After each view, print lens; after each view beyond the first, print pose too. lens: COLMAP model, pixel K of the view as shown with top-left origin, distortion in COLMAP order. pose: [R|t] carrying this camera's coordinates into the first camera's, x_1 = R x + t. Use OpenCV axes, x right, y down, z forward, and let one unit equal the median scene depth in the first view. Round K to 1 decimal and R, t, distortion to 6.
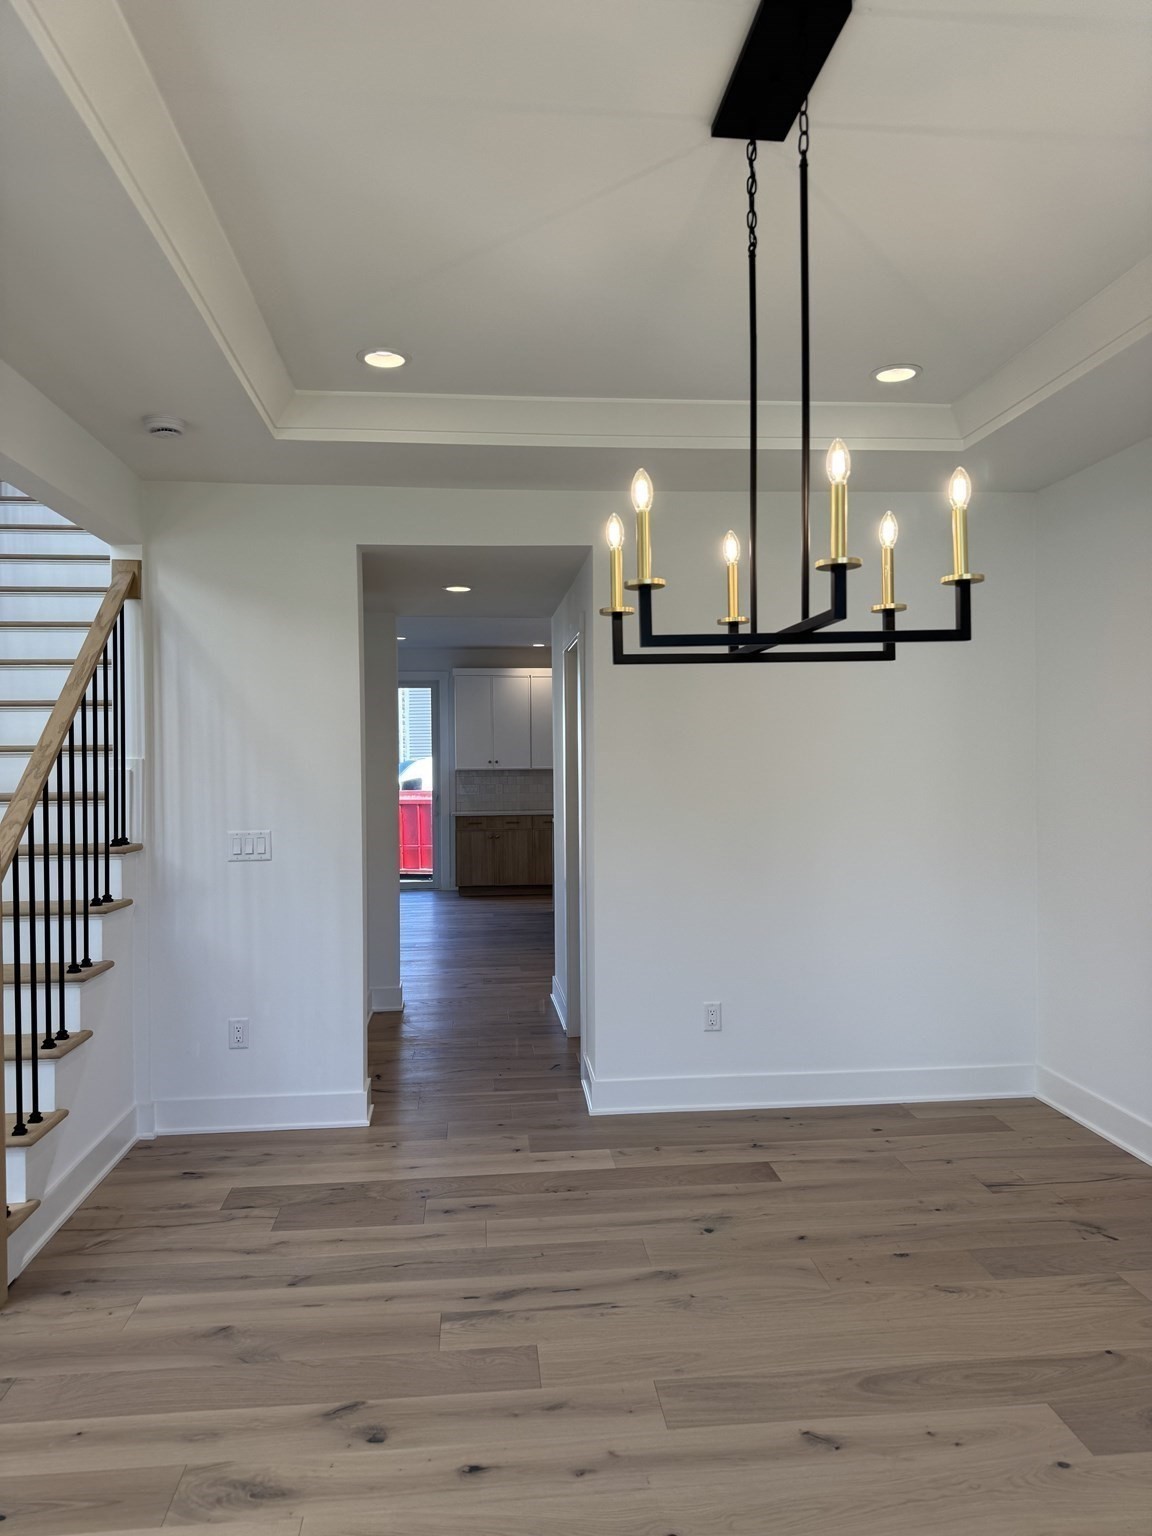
lens RADIAL K [[1081.0, 0, 575.0], [0, 1081.0, 765.2], [0, 0, 1]] dist [0.042919, -0.048855]
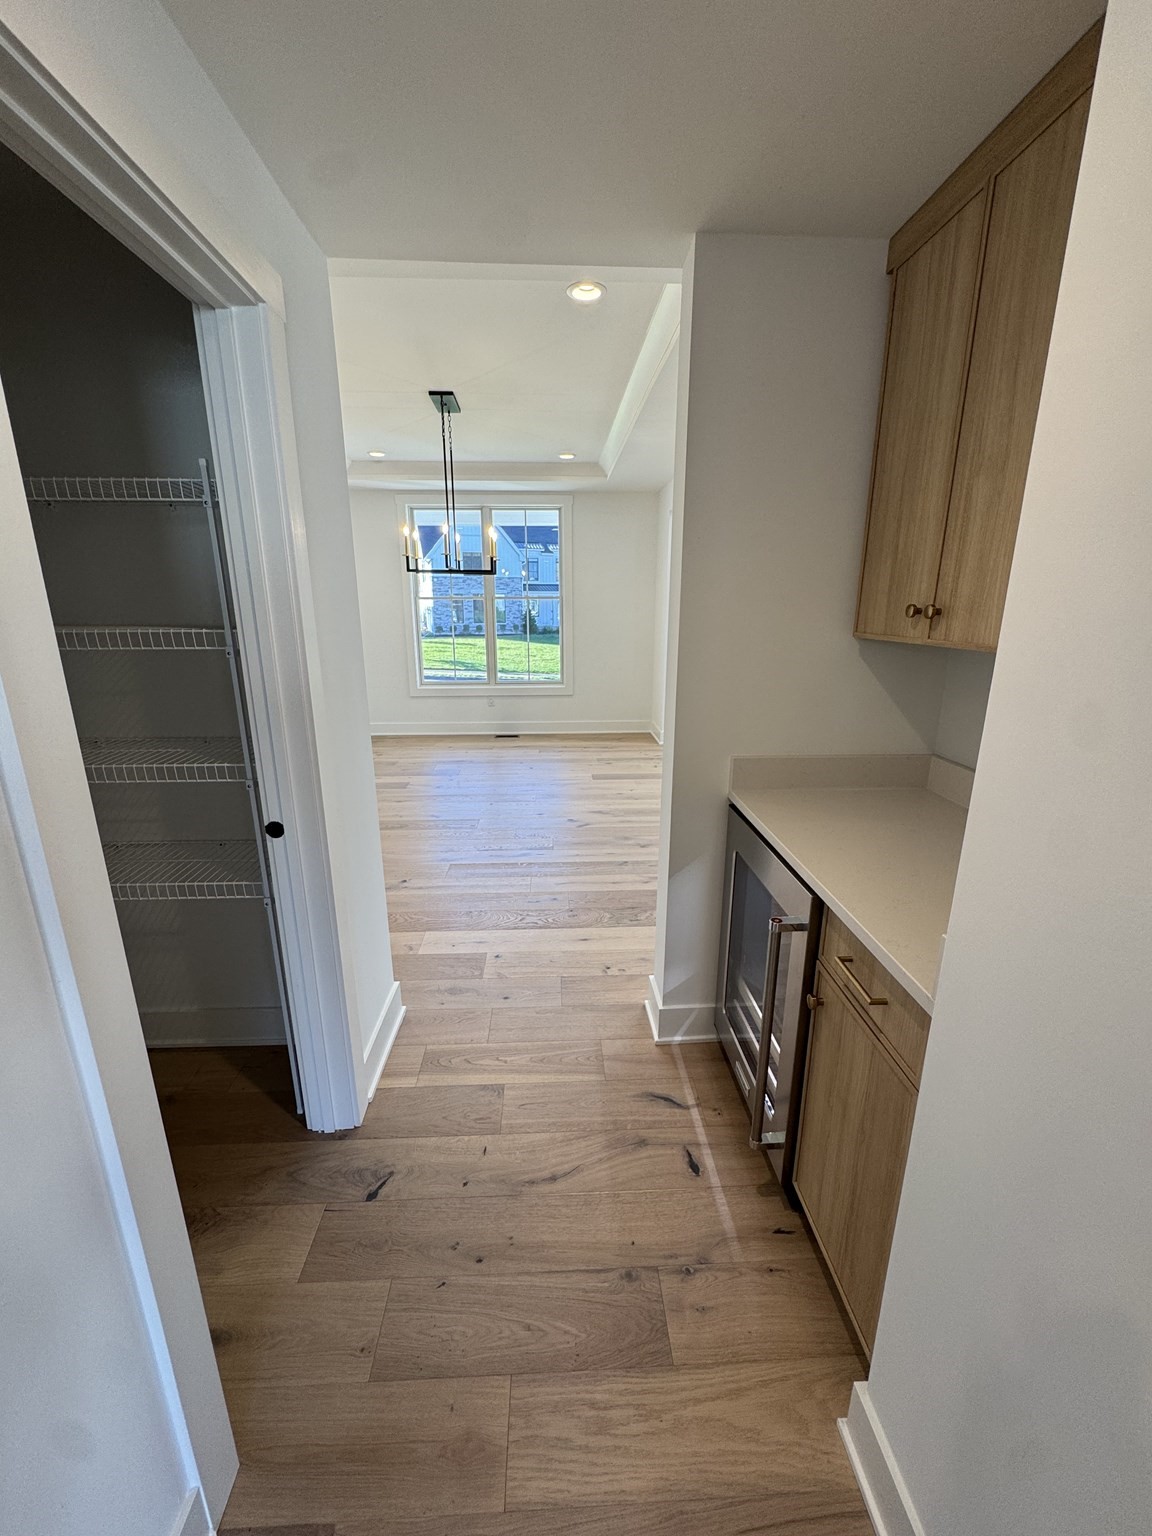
lens RADIAL K [[611.4, 0, 580.3], [0, 611.4, 765.7], [0, 0, 1]] dist [-0.005054, 0.000619]
pose [[-0.999062, -0.002233, 0.043256, -0.170845], [0.009429, 0.963504, 0.267529, -0.010788], [-0.042275, 0.267685, -0.962578, 1.584184]]
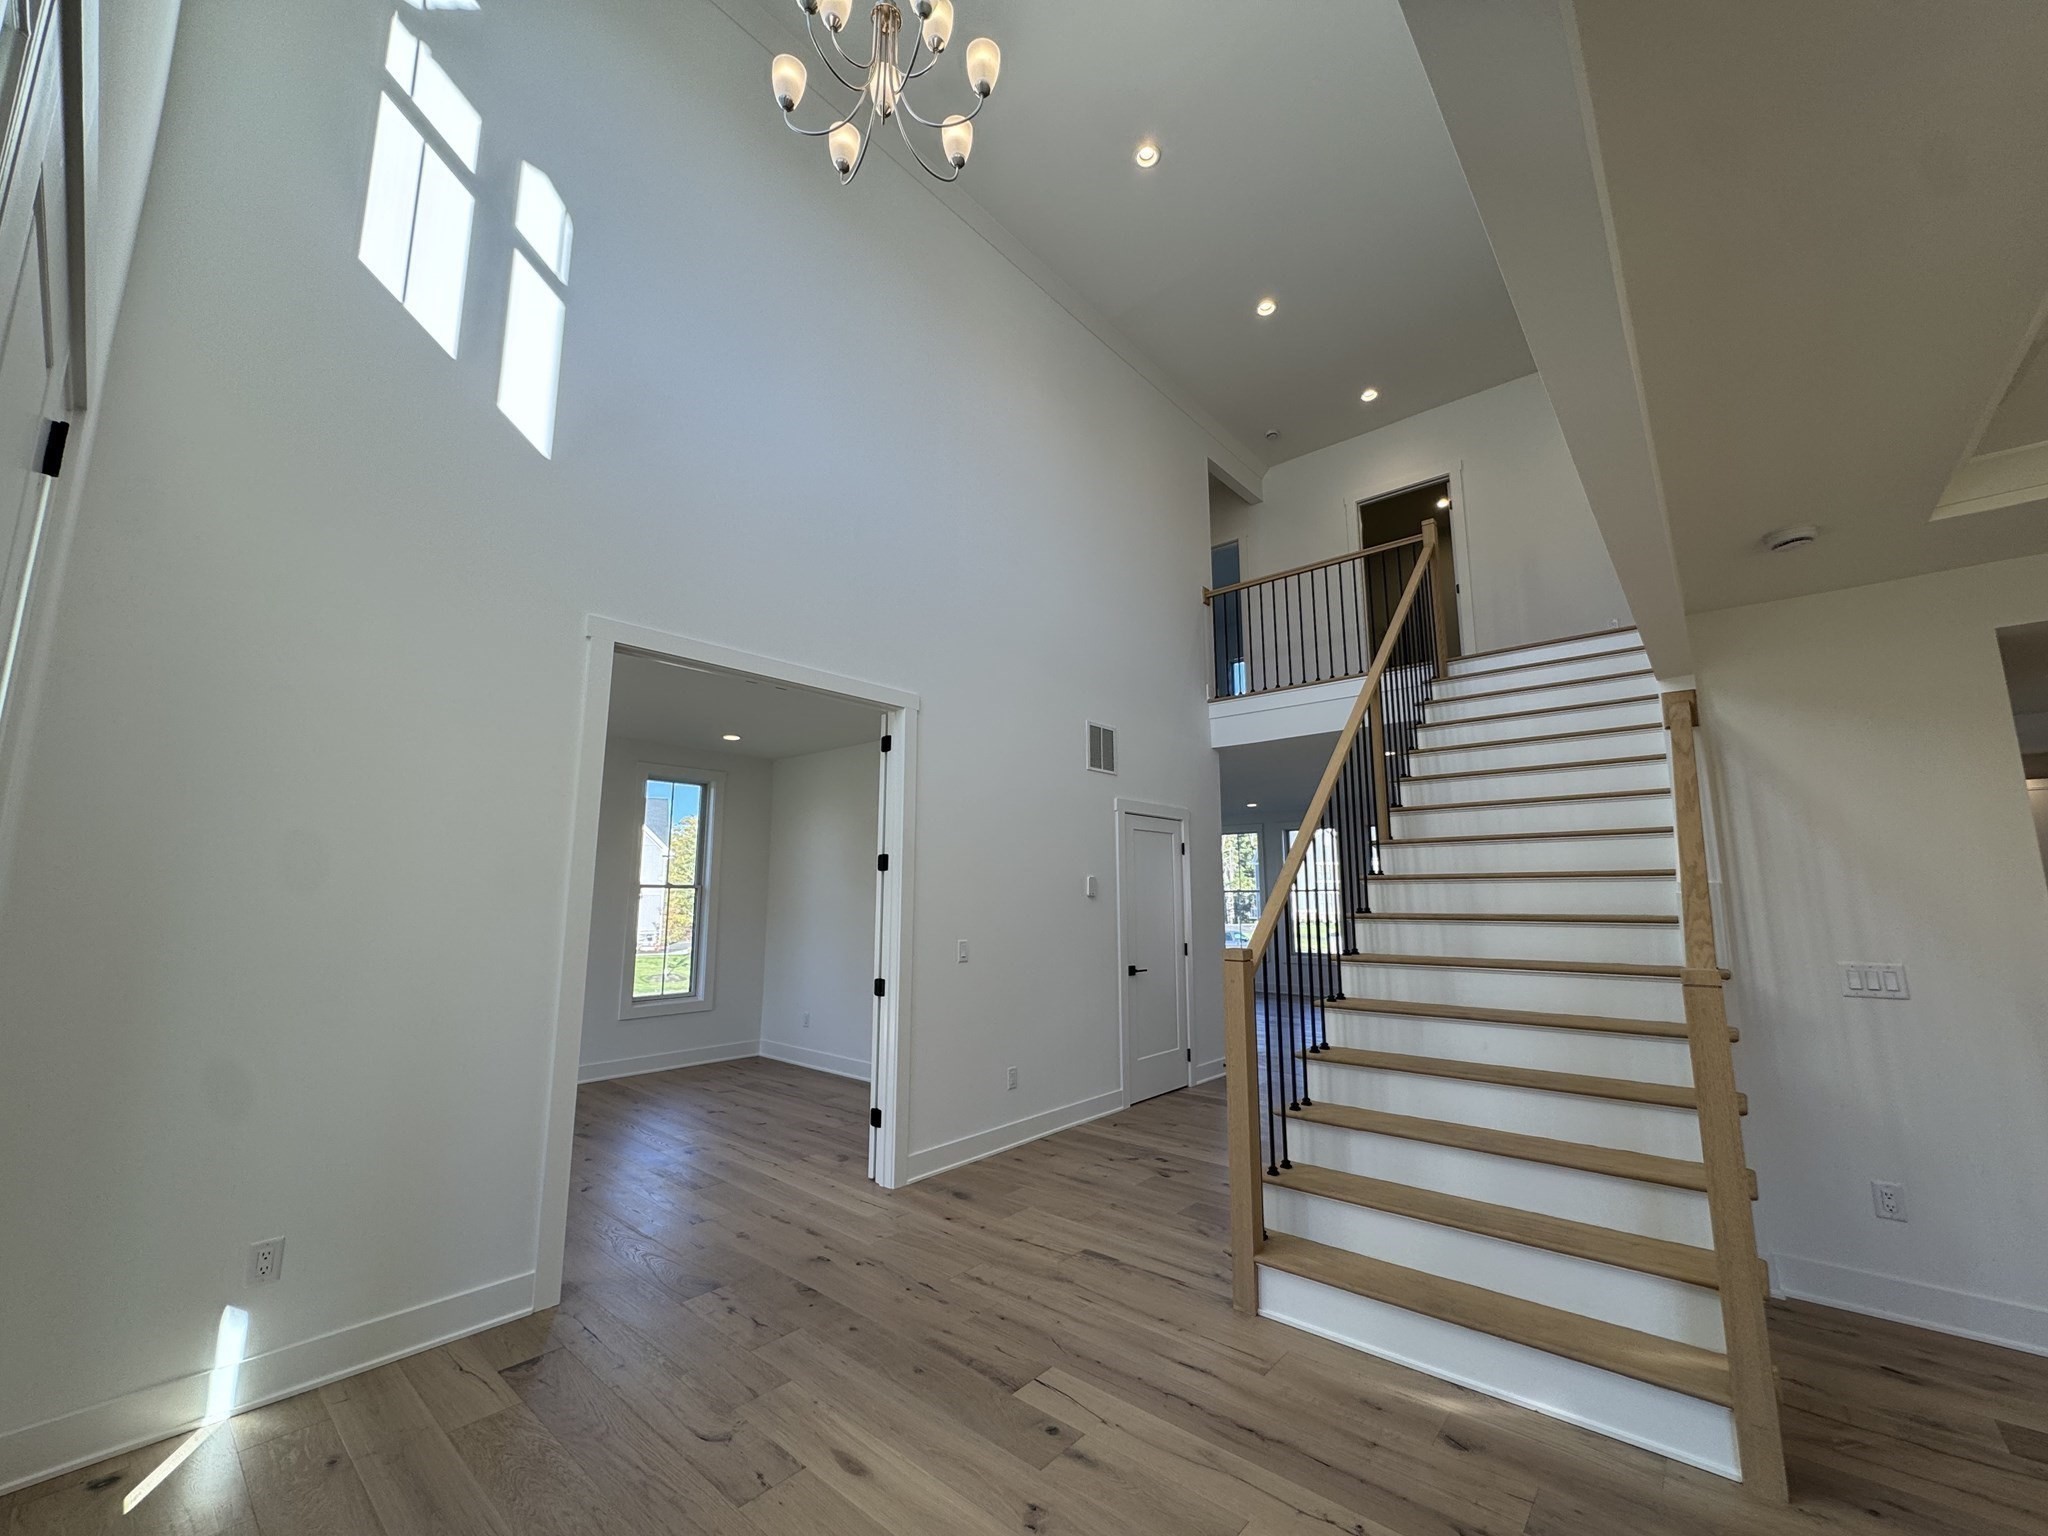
lens RADIAL K [[815.2, 0, 1027.1], [0, 815.2, 765.8], [0, 0, 1]] dist [-0.005054, 0.000619]
pose [[0.691381, -0.102741, -0.715148, -0.309773], [-0.011724, 0.988111, -0.153291, 0.010954], [0.722396, 0.114367, 0.681956, 0.021902]]
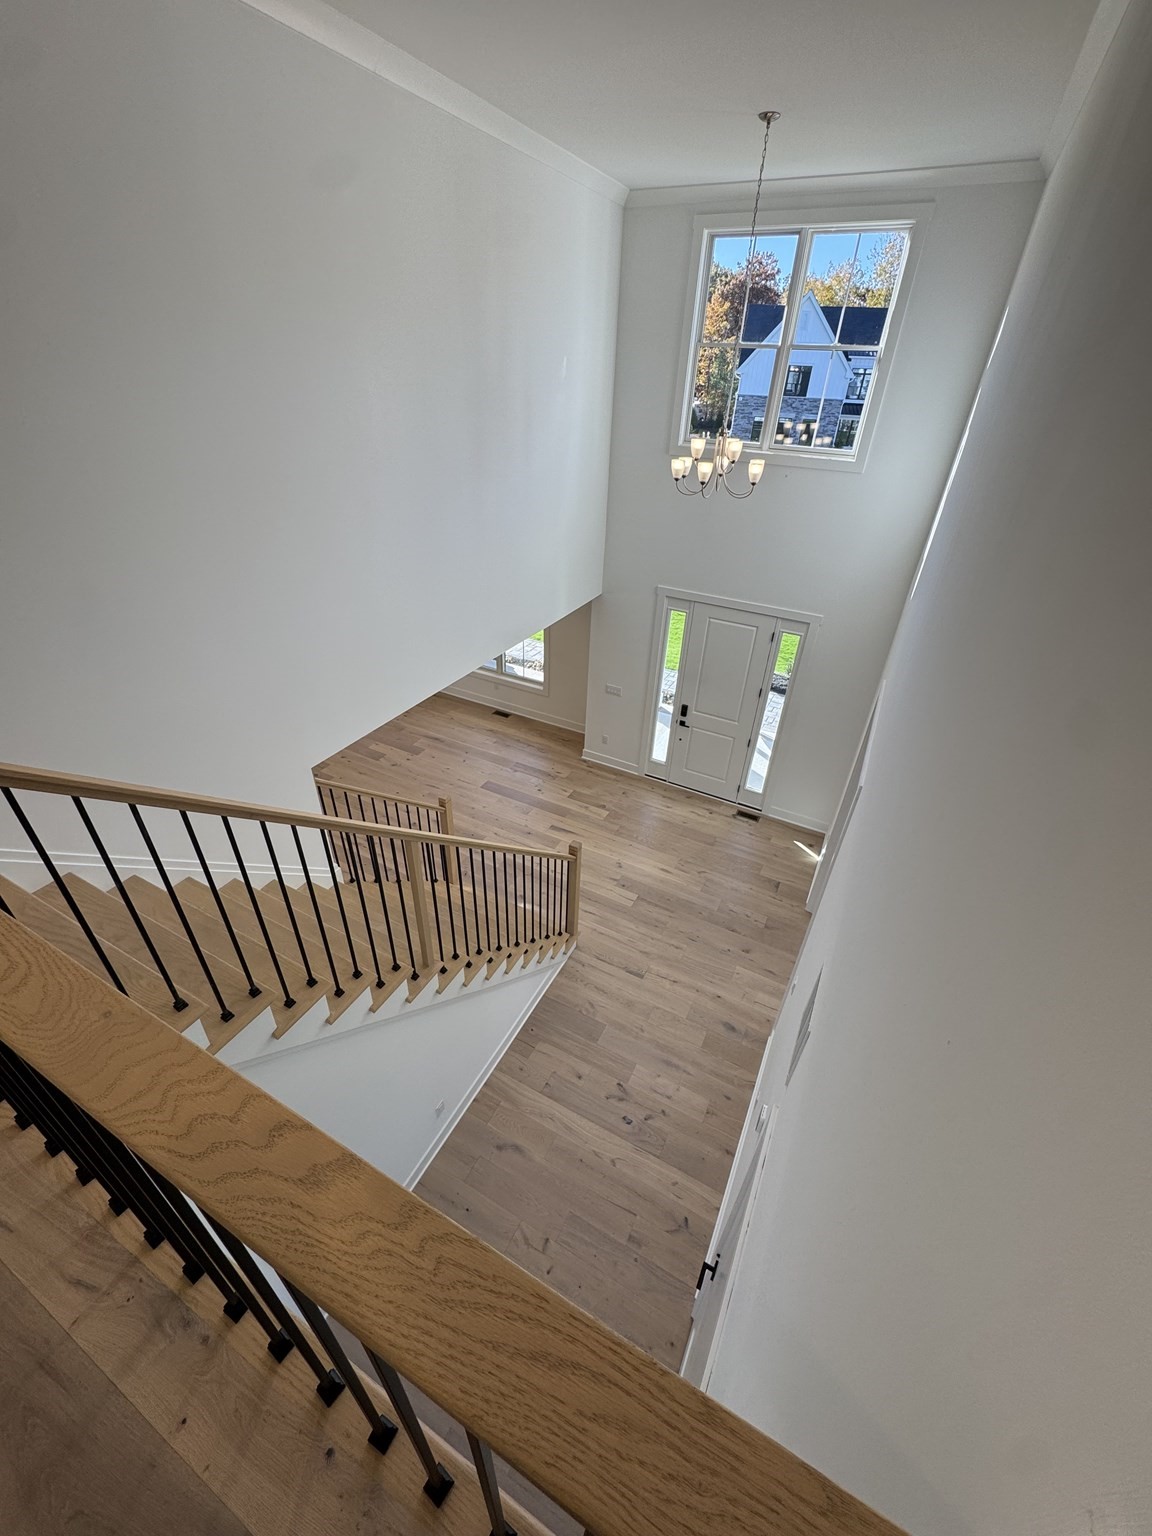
lens RADIAL K [[611.4, 0, 572.3], [0, 611.4, 765.7], [0, 0, 1]] dist [-0.005054, 0.000619]
pose [[-0.836825, -0.315164, 0.447656, -1.248114], [-0.020222, 0.834916, 0.550006, -0.772871], [-0.547098, 0.451206, -0.705051, 1.527488]]
